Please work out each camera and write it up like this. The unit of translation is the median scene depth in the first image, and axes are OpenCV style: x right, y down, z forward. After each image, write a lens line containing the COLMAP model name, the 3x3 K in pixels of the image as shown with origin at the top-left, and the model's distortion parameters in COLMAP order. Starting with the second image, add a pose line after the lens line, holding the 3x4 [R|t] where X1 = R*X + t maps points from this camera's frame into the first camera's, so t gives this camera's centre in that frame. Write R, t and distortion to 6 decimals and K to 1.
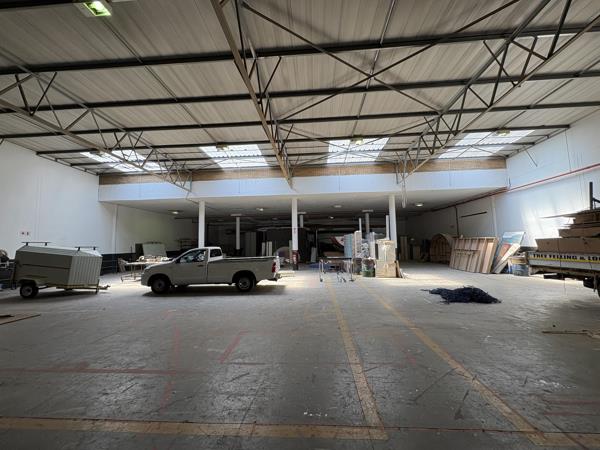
lens RADIAL K [[241.2, 0, 300.0], [0, 241.2, 225.0], [0, 0, 1]] dist [-0.000928, 0.000303]
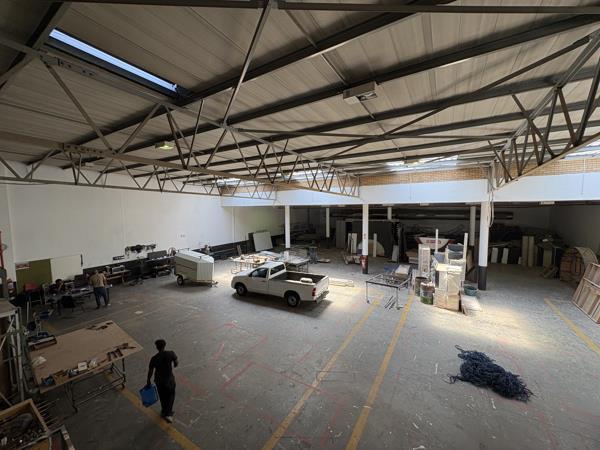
lens RADIAL K [[241.2, 0, 300.0], [0, 241.2, 225.0], [0, 0, 1]] dist [-0.000928, 0.000303]
pose [[0.882310, 0.046991, -0.468317, 0.149015], [0.031962, 0.986725, 0.159226, -0.137250], [0.469582, -0.155455, 0.869095, -0.005219]]
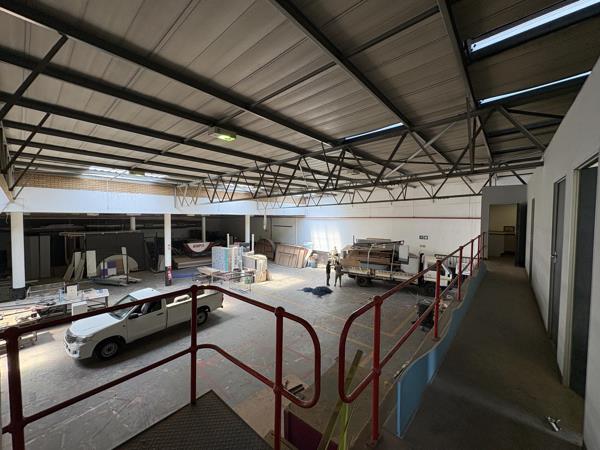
lens RADIAL K [[241.2, 0, 300.0], [0, 241.2, 225.0], [0, 0, 1]] dist [-0.000928, 0.000303]
pose [[0.602866, -0.003886, 0.797833, -0.342472], [-0.084844, 0.994006, 0.068953, -0.126817], [-0.793318, -0.109260, 0.598922, -0.007749]]
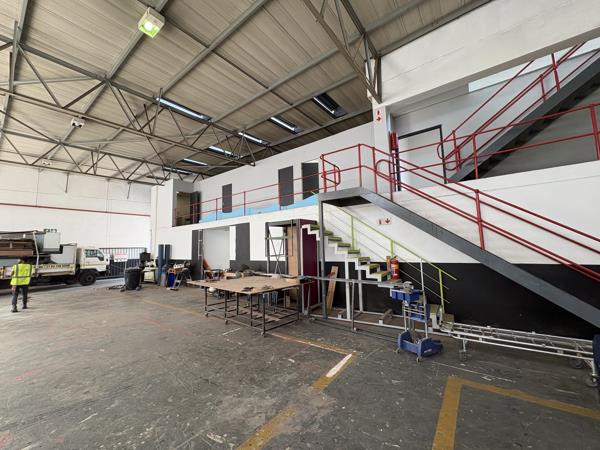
lens RADIAL K [[241.2, 0, 300.0], [0, 241.2, 225.0], [0, 0, 1]] dist [-0.000928, 0.000303]
pose [[-0.835486, 0.099396, 0.540448, -0.405617], [-0.001309, 0.983142, -0.182838, 0.025190], [-0.549510, -0.153466, -0.821271, 0.284940]]
